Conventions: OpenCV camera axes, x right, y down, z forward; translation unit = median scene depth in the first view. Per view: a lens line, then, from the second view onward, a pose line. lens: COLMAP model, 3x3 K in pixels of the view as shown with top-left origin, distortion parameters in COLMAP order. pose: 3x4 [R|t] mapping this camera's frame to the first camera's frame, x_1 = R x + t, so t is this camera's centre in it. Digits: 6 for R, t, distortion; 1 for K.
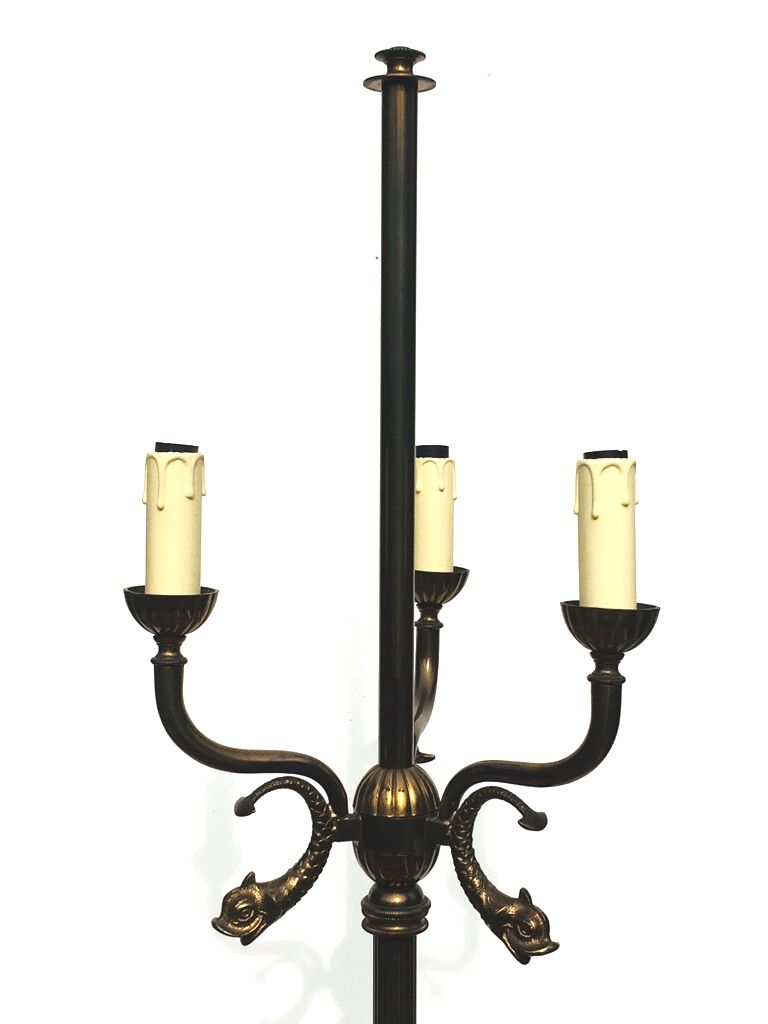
lens RADIAL K [[1433.0, 0, 384.0], [0, 1433.0, 512.0], [0, 0, 1]] dist [0.042278, 0.087601]
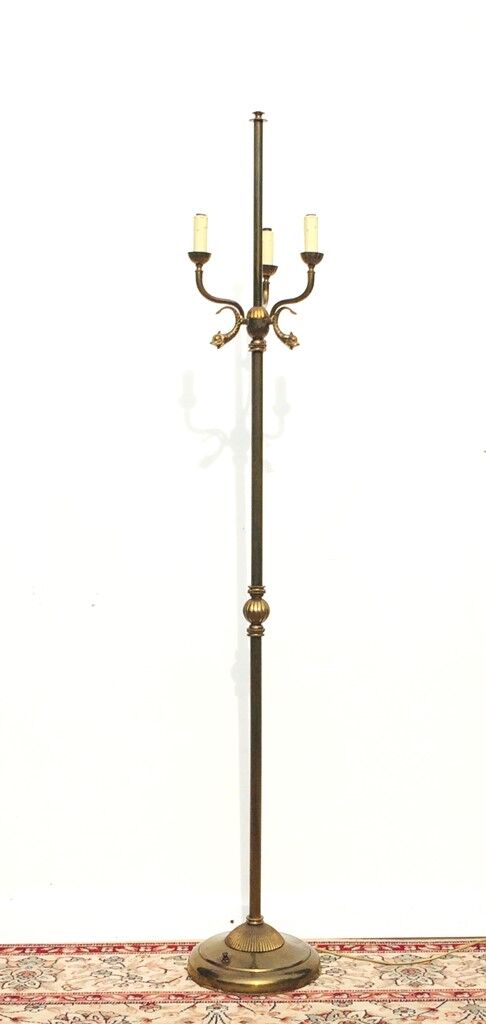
lens RADIAL K [[1106.8, 0, 299.9], [0, 1106.8, 513.8], [0, 0, 1]] dist [0.015525, 0.012739]
pose [[0.998098, -0.004051, 0.061519, -0.063554], [0.001269, 0.998977, 0.045195, 0.600996], [-0.061639, -0.045031, 0.997082, -1.953930]]
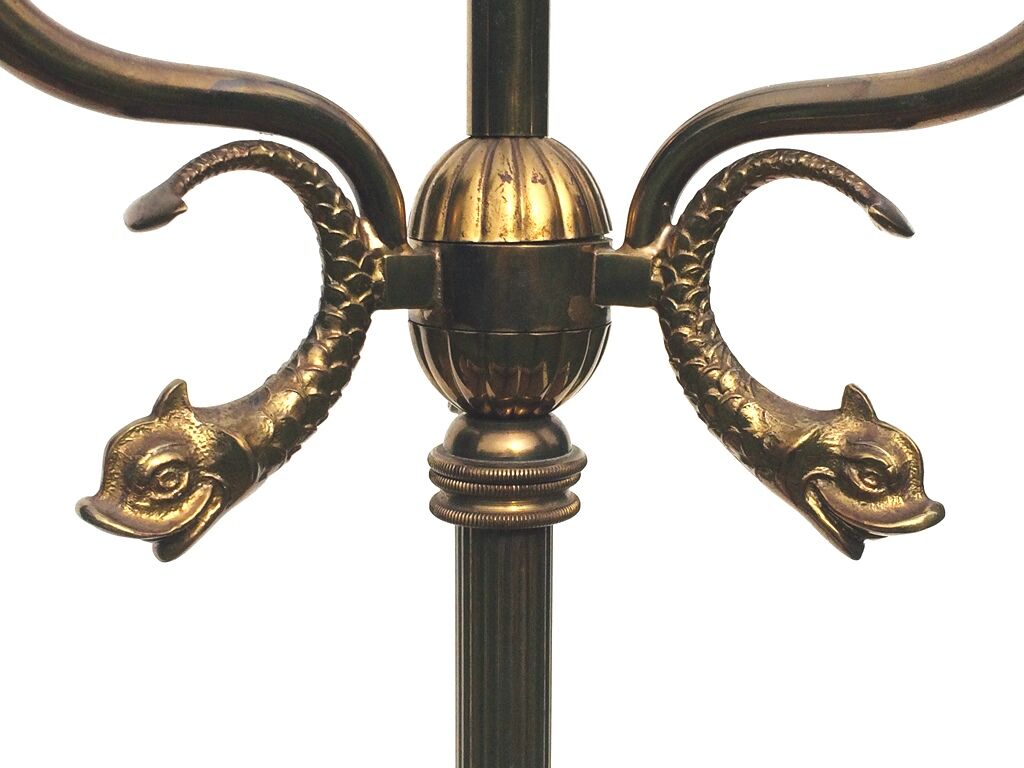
lens RADIAL K [[1433.0, 0, 512.0], [0, 1433.0, 384.0], [0, 0, 1]] dist [0.042278, 0.087601]
pose [[0.976935, -0.030454, 0.211352, -0.085252], [0.006727, 0.993676, 0.112088, 0.207025], [-0.213429, -0.108081, 0.970962, 0.595535]]
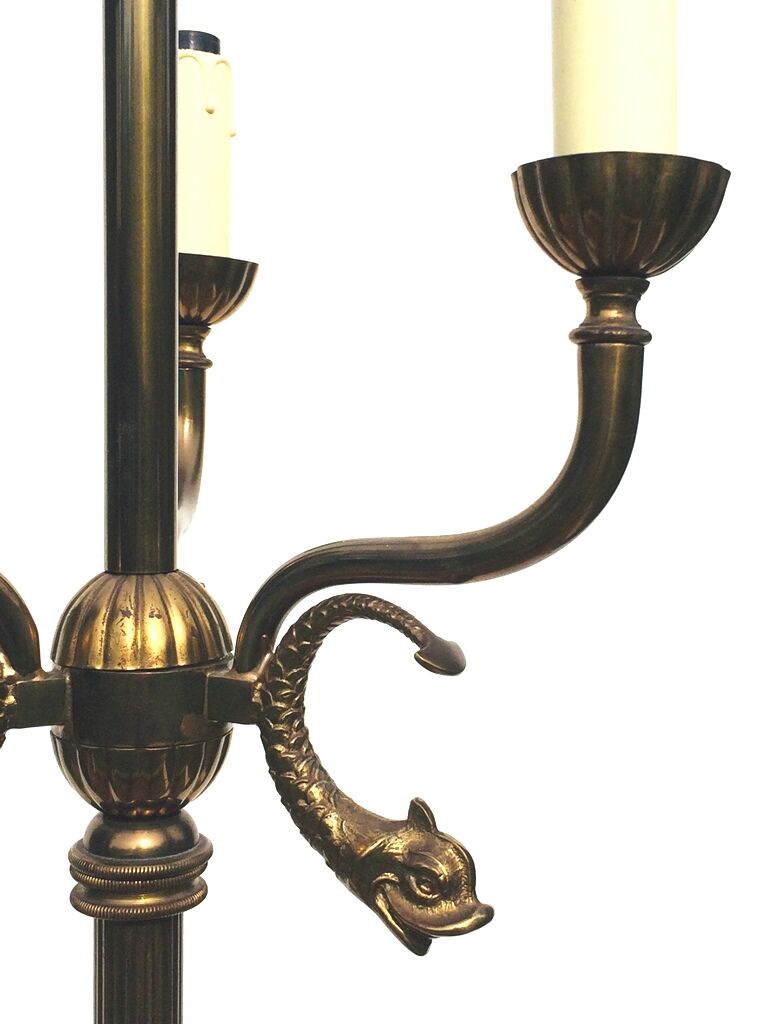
lens RADIAL K [[1433.0, 0, 384.0], [0, 1433.0, 512.0], [0, 0, 1]] dist [0.042278, 0.087601]
pose [[0.977317, -0.006122, 0.211692, -0.014573], [0.003700, 0.999923, 0.011834, 0.154799], [-0.211748, -0.010783, 0.977265, 0.516780]]
